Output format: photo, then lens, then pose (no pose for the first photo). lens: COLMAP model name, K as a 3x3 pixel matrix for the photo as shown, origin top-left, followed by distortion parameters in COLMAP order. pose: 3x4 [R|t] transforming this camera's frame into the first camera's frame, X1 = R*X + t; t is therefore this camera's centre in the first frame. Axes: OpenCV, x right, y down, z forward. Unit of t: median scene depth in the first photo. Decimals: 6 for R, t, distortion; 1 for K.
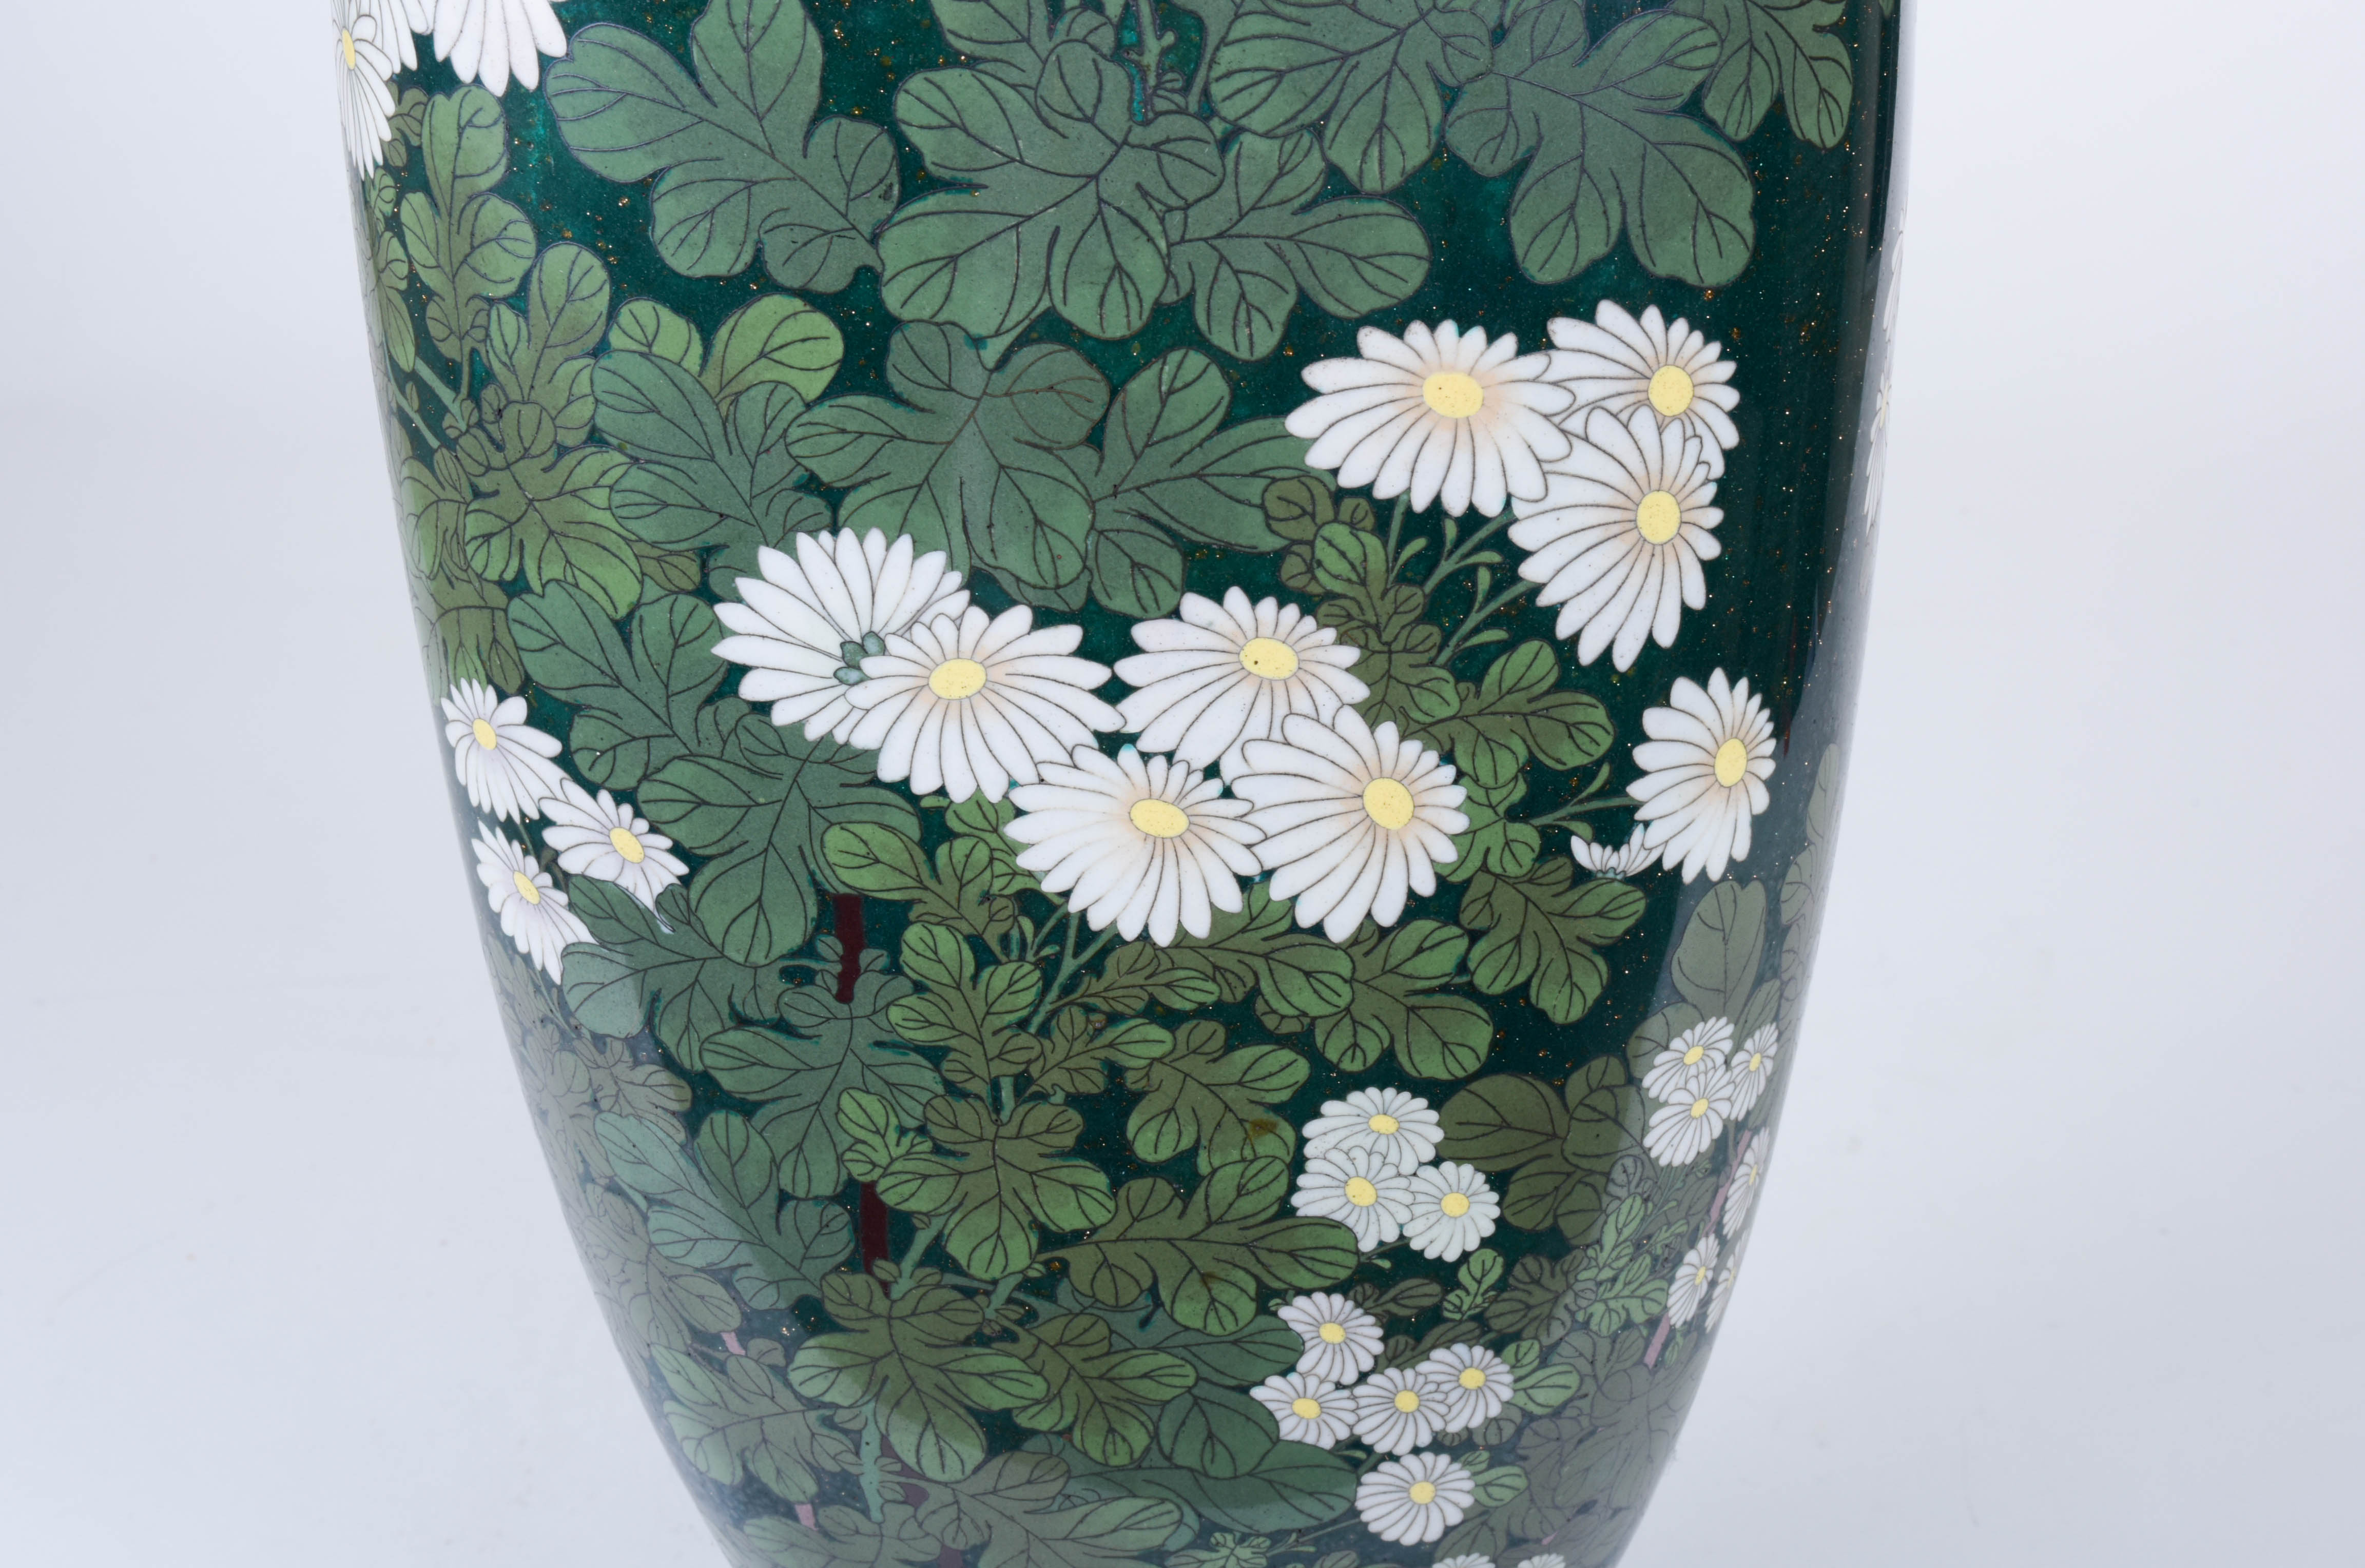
lens RADIAL K [[4189.5, 0, 1182.5], [0, 4189.5, 784.0], [0, 0, 1]] dist [-0.023425, -0.033566]
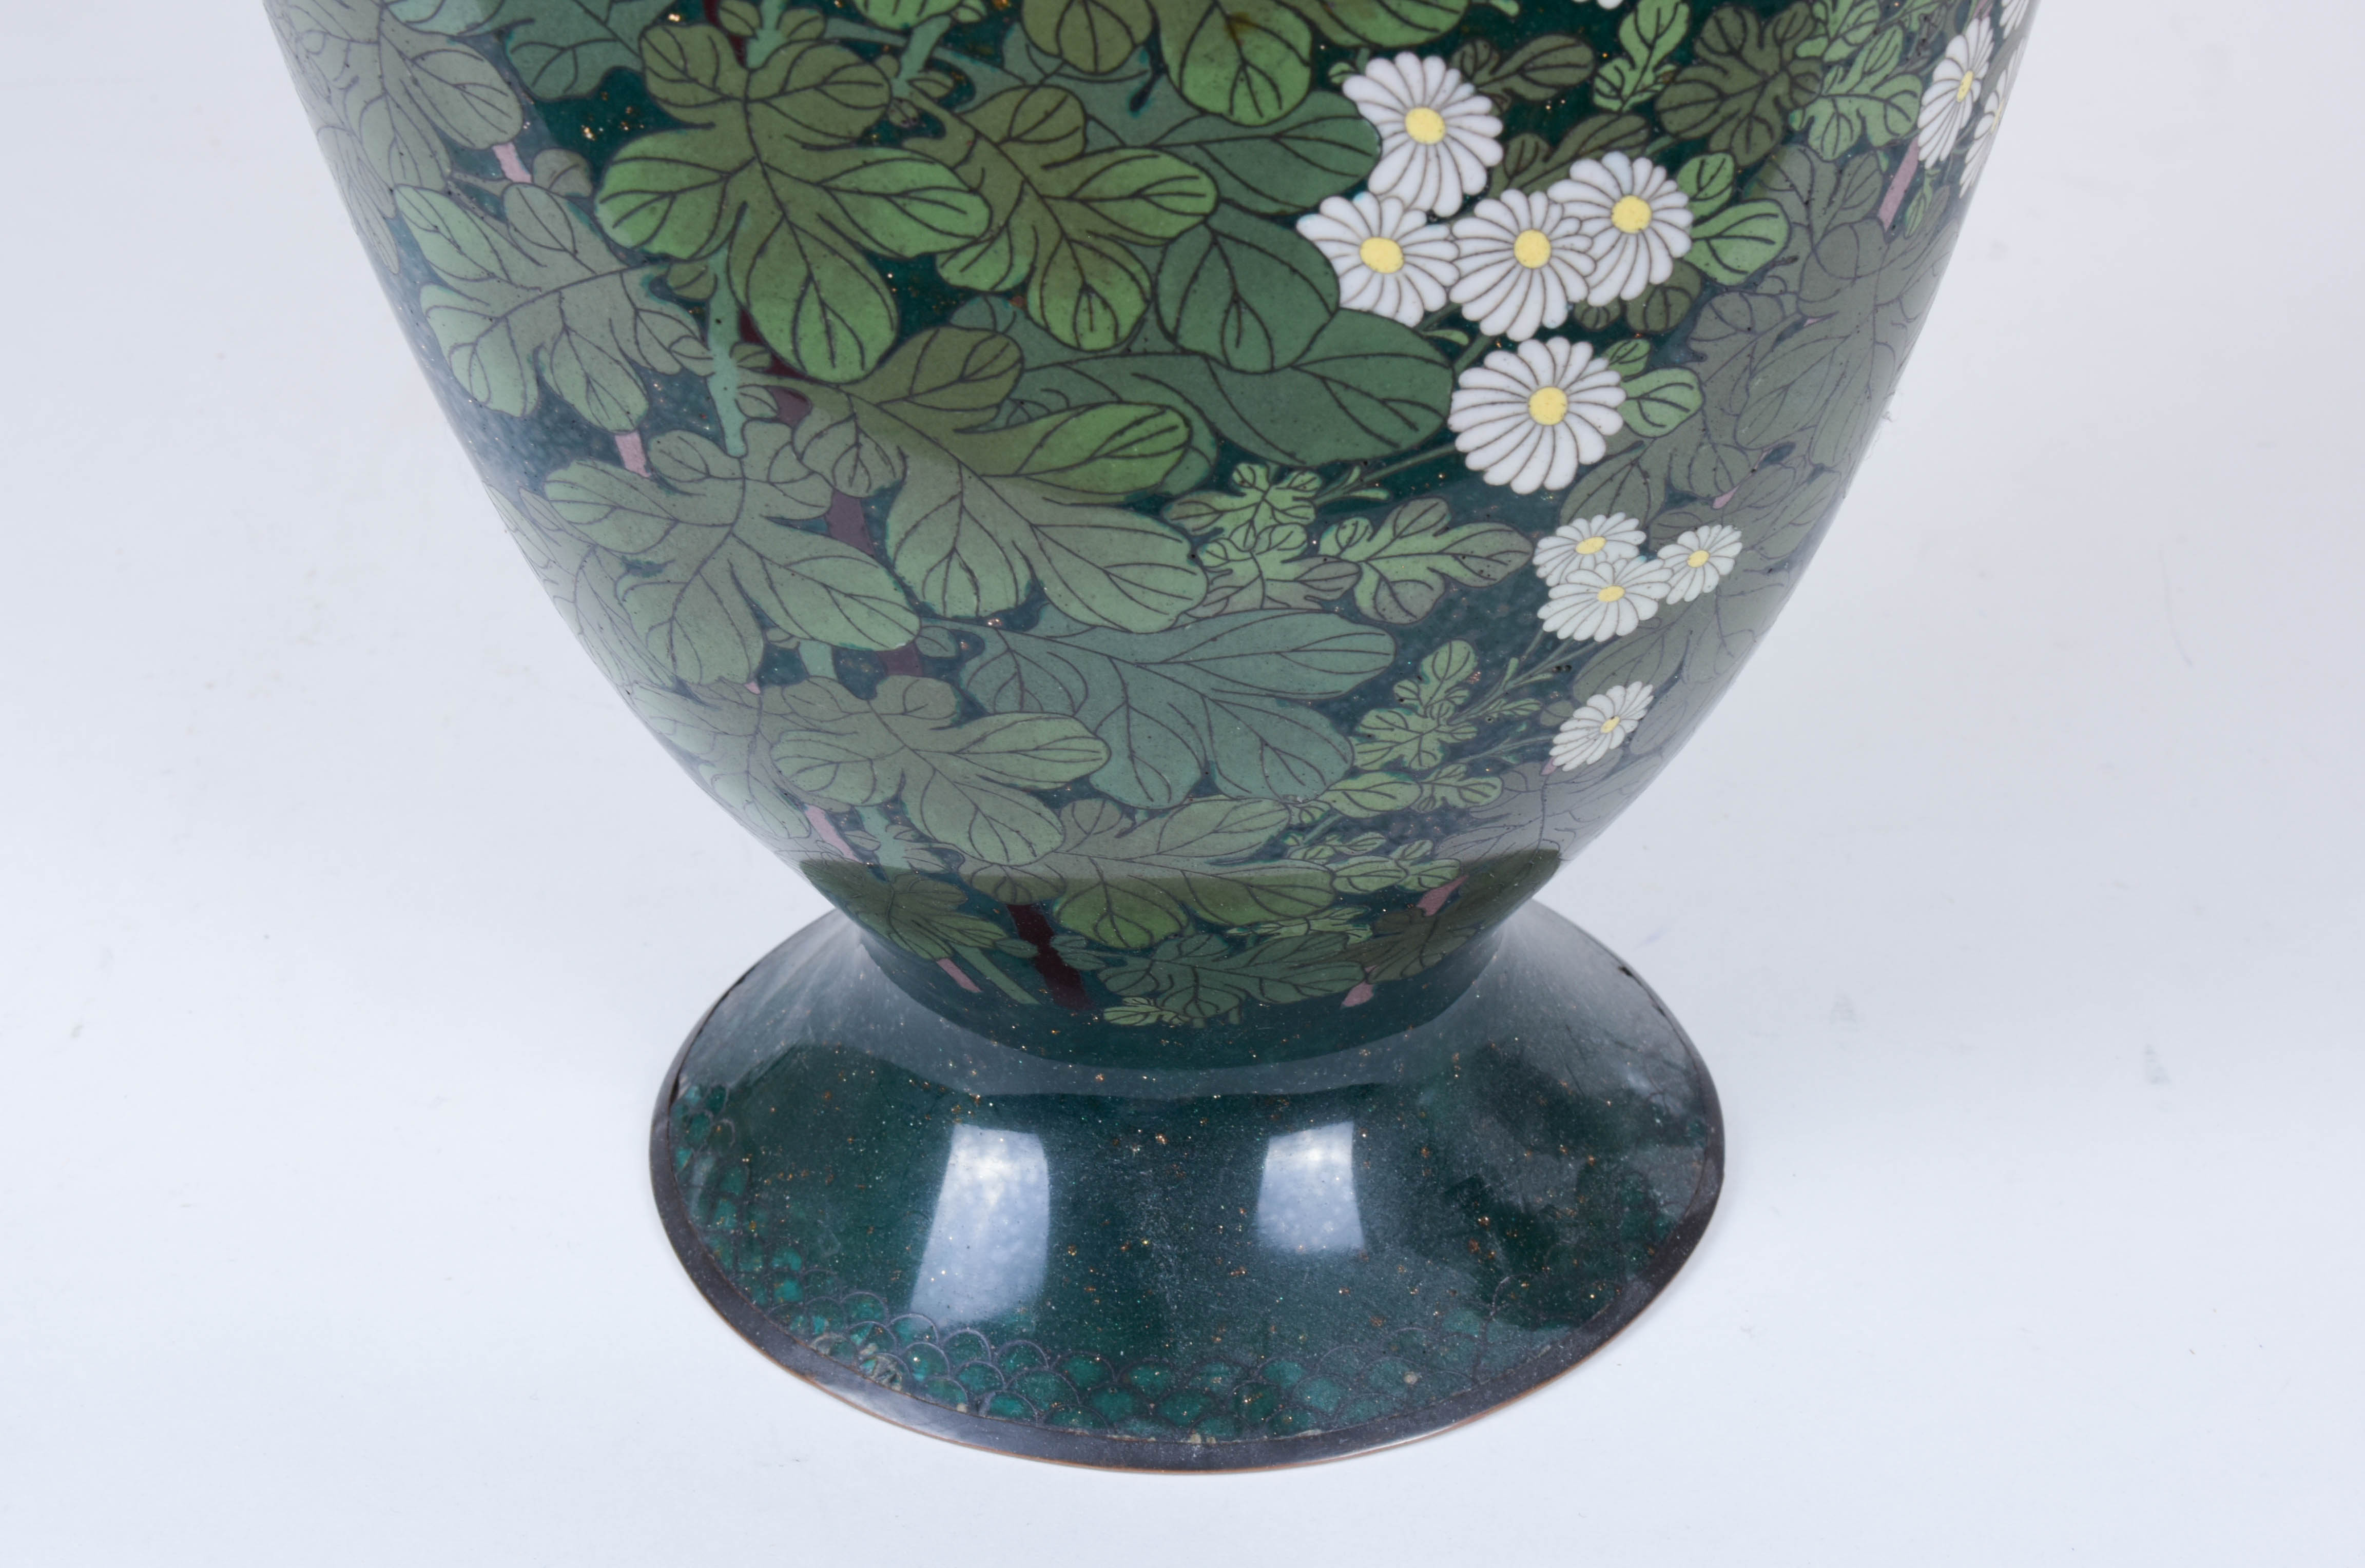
lens RADIAL K [[4189.5, 0, 1182.5], [0, 4189.5, 784.0], [0, 0, 1]] dist [-0.023425, -0.033566]
pose [[0.999892, -0.000272, 0.014675, -0.011681], [-0.001527, 0.992468, 0.122498, 0.153200], [-0.014598, -0.122507, 0.992360, 0.339863]]
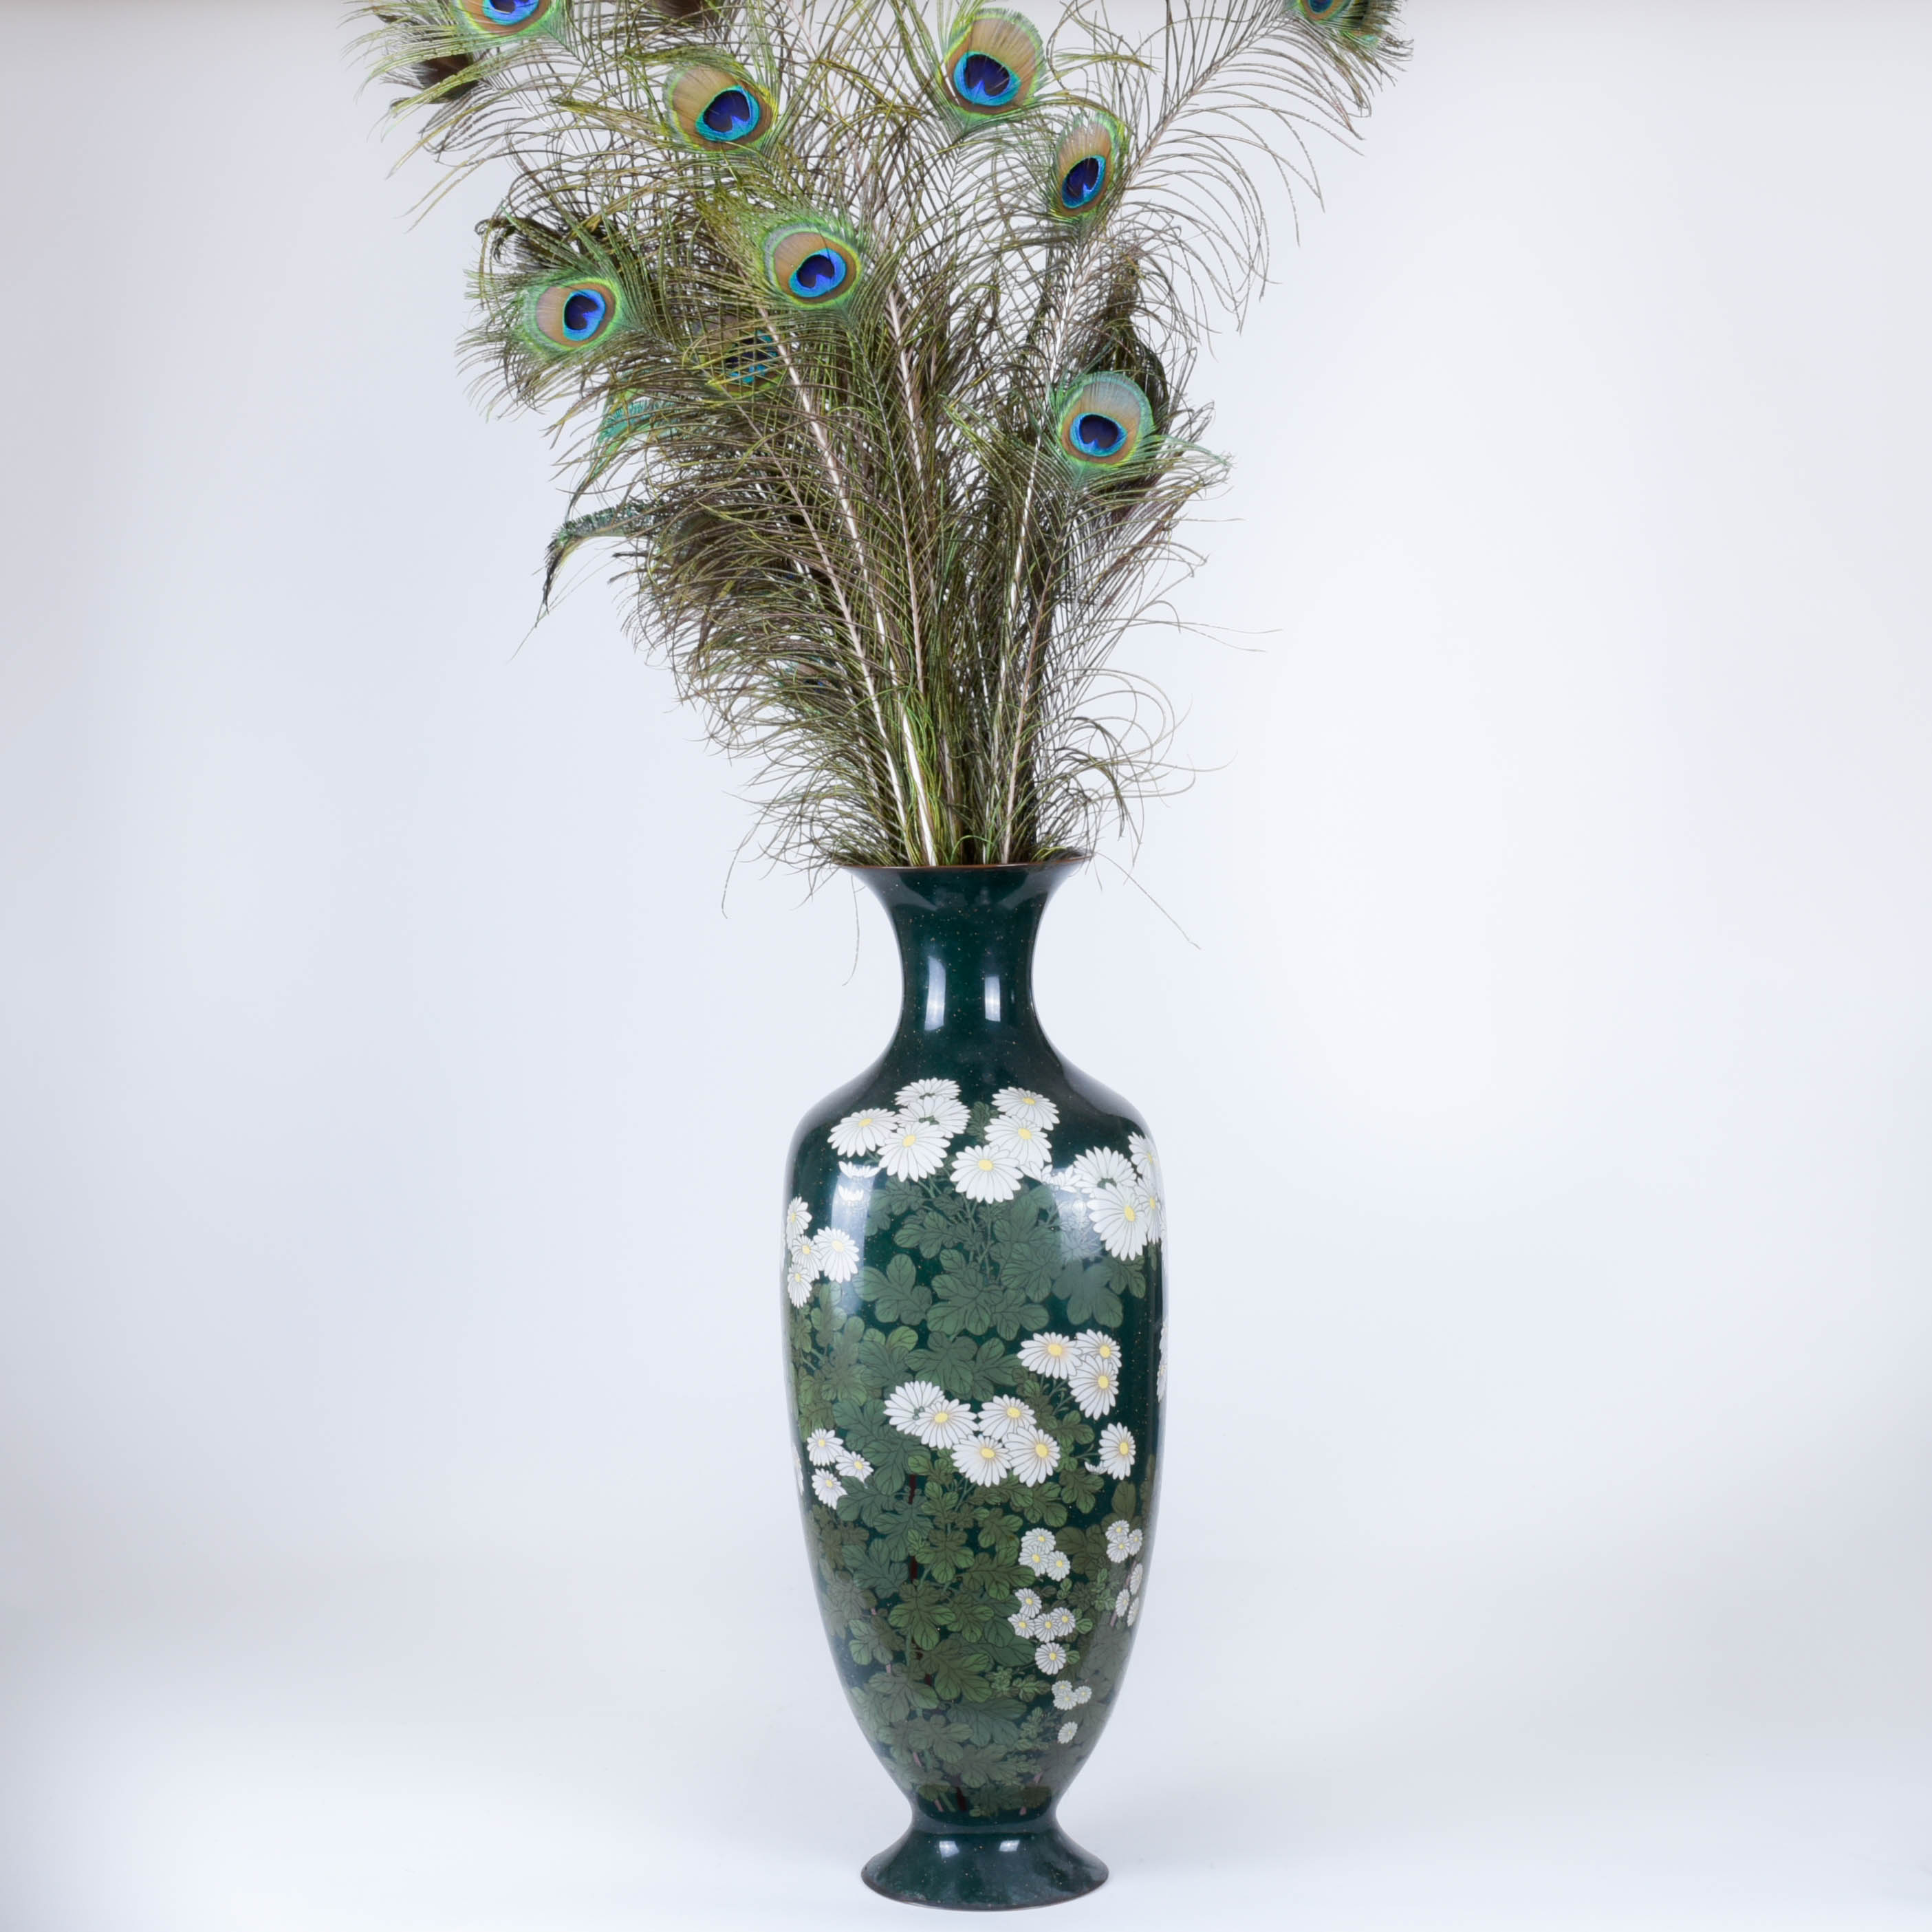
lens RADIAL K [[4764.8, 0, 966.0], [0, 4764.8, 966.0], [0, 0, 1]] dist [-0.077681, -0.213727]
pose [[0.999461, 0.005106, 0.032437, -0.171464], [0.005815, 0.944697, -0.327893, 1.034320], [-0.032317, 0.327904, 0.944158, -3.421664]]
